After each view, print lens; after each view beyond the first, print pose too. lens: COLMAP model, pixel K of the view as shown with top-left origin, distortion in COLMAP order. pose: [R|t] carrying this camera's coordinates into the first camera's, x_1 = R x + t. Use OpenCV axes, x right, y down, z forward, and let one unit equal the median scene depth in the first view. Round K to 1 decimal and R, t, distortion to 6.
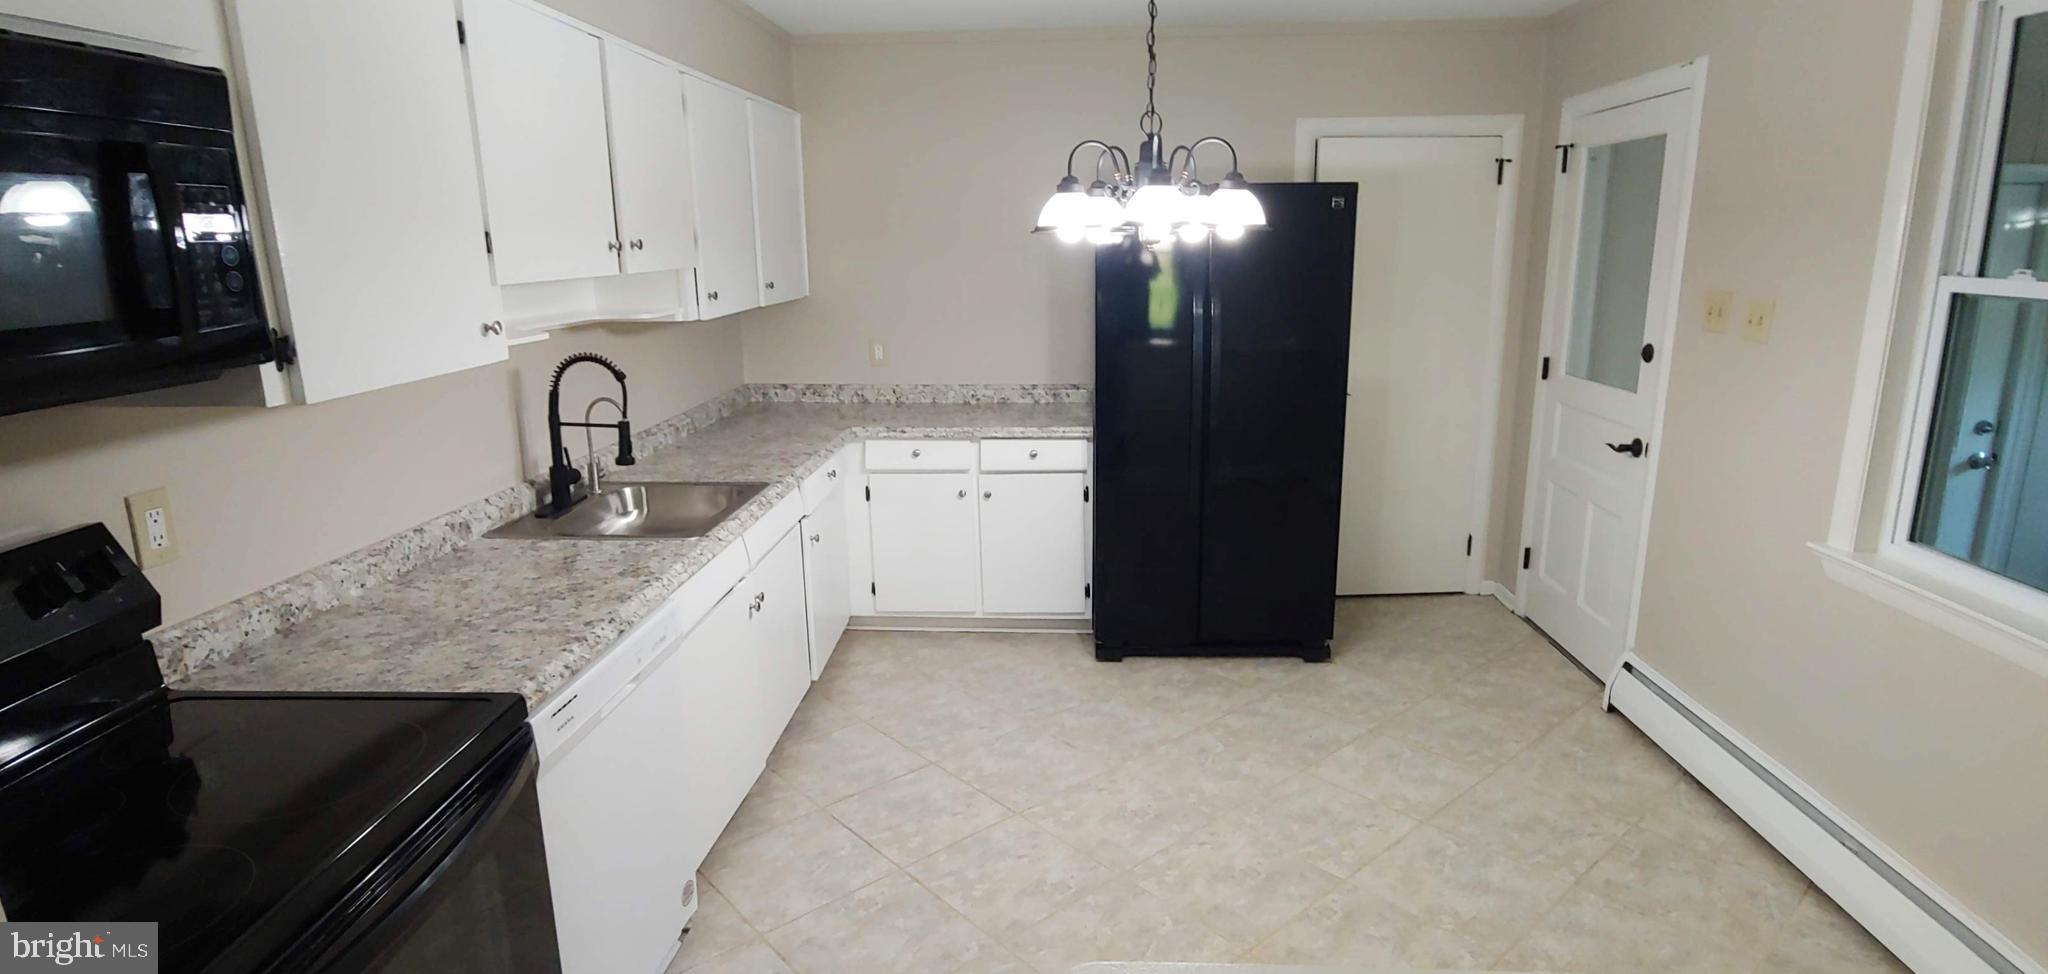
lens RADIAL K [[1080.1, 0, 1029.4], [0, 1080.1, 493.4], [0, 0, 1]] dist [-0.022680, -0.000096]
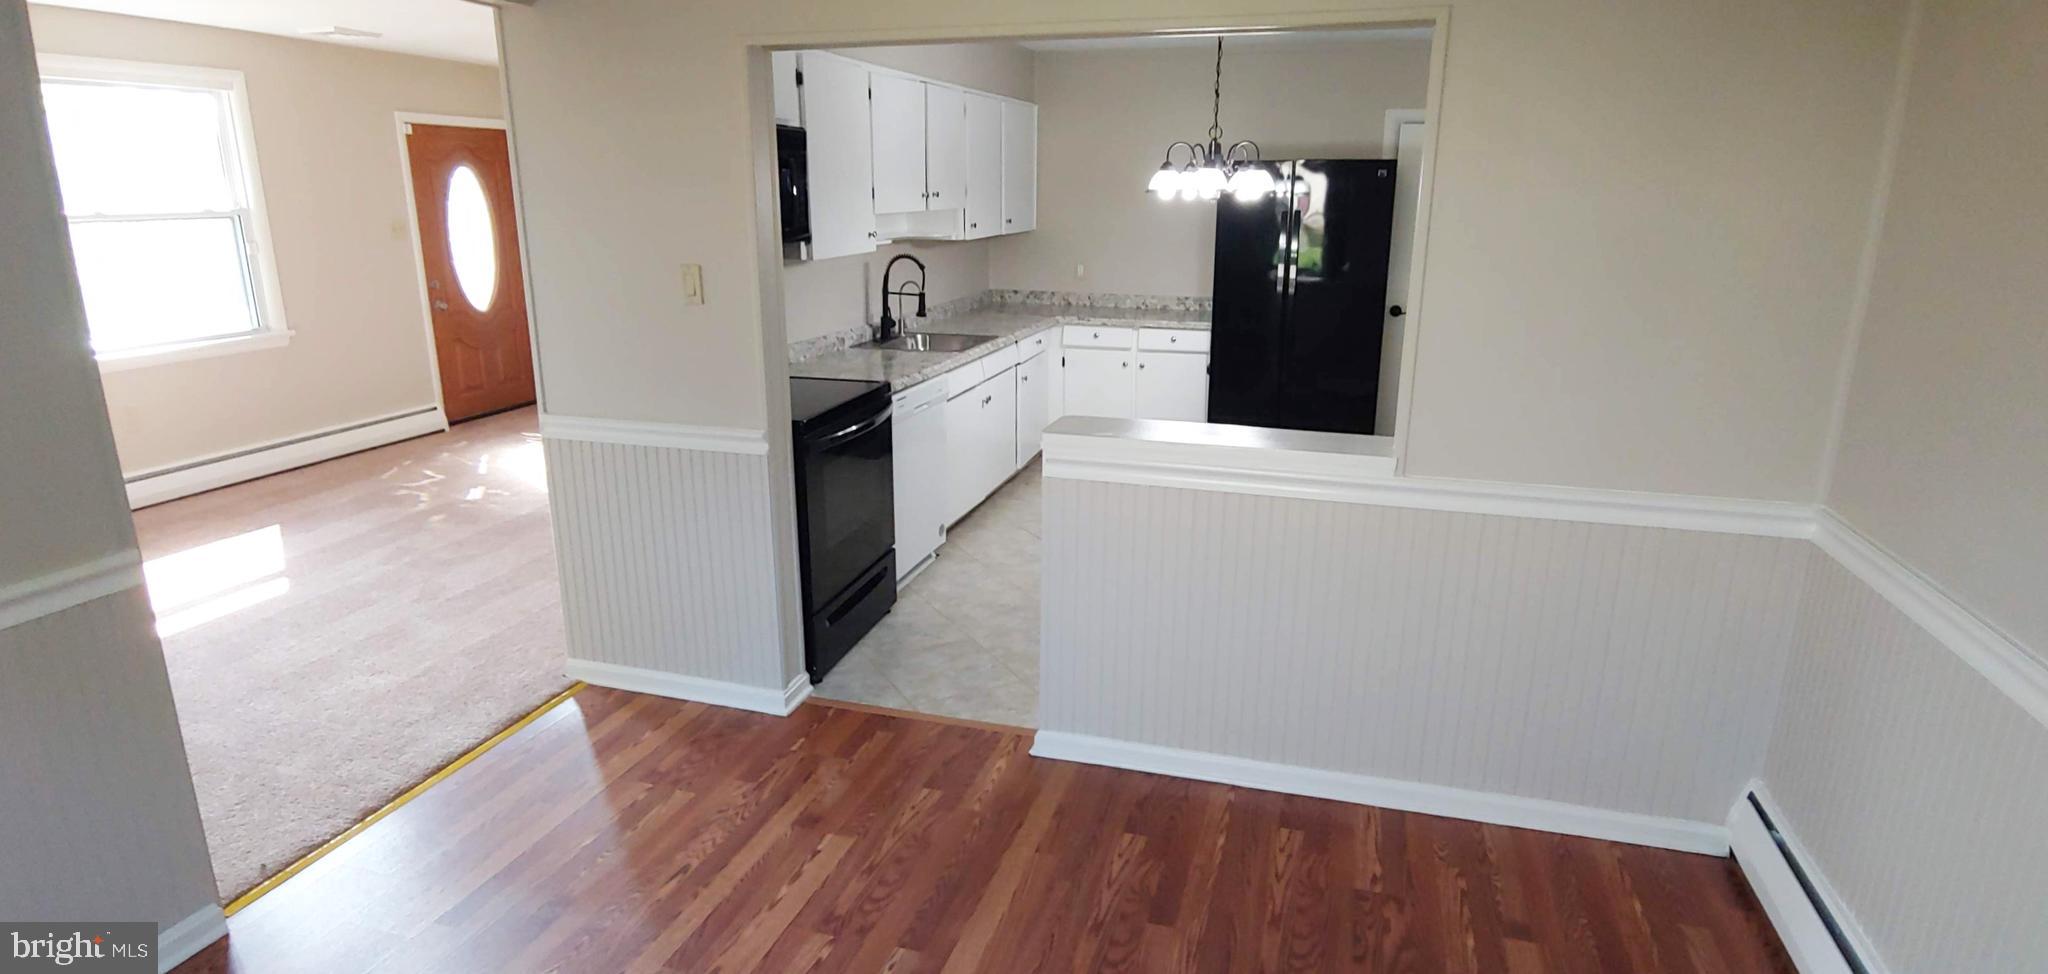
lens RADIAL K [[1080.1, 0, 1013.7], [0, 1080.1, 482.3], [0, 0, 1]] dist [-0.022680, -0.000096]
pose [[0.971061, 0.076547, -0.226233, 0.178339], [-0.068043, 0.996660, 0.045162, 0.136096], [0.228934, -0.028461, 0.973026, -0.634994]]
